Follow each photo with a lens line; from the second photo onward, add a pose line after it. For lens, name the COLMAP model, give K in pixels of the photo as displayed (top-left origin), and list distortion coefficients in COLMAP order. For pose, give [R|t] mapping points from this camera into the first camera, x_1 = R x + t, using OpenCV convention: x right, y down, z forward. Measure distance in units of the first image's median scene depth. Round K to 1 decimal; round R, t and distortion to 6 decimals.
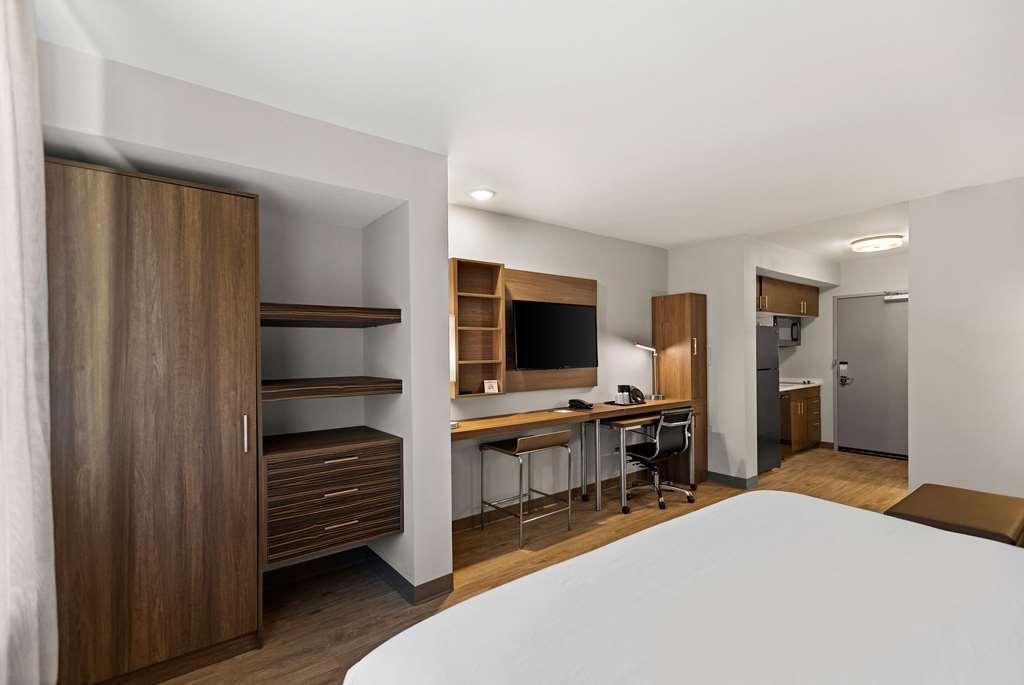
lens RADIAL K [[465.6, 0, 511.8], [0, 465.6, 348.4], [0, 0, 1]] dist [0.000944, -0.002152]
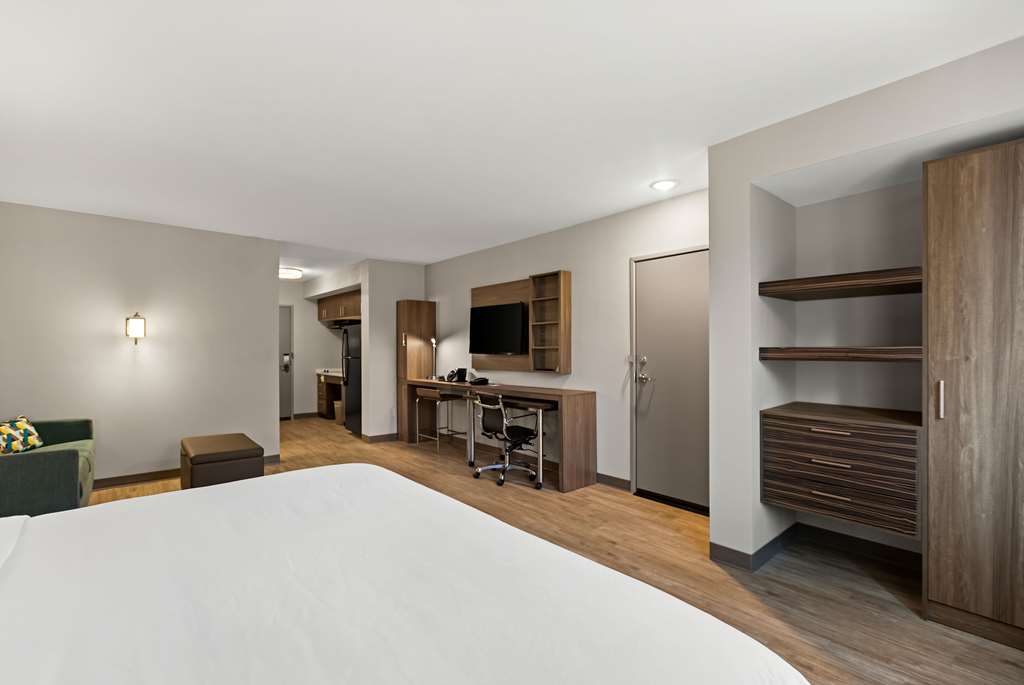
lens RADIAL K [[465.6, 0, 513.6], [0, 465.6, 348.8], [0, 0, 1]] dist [0.000944, -0.002152]
pose [[0.052053, 0.014288, -0.998542, 0.146729], [0.002414, 0.999893, 0.014434, 0.001099], [0.998641, -0.003162, 0.052013, -0.159725]]
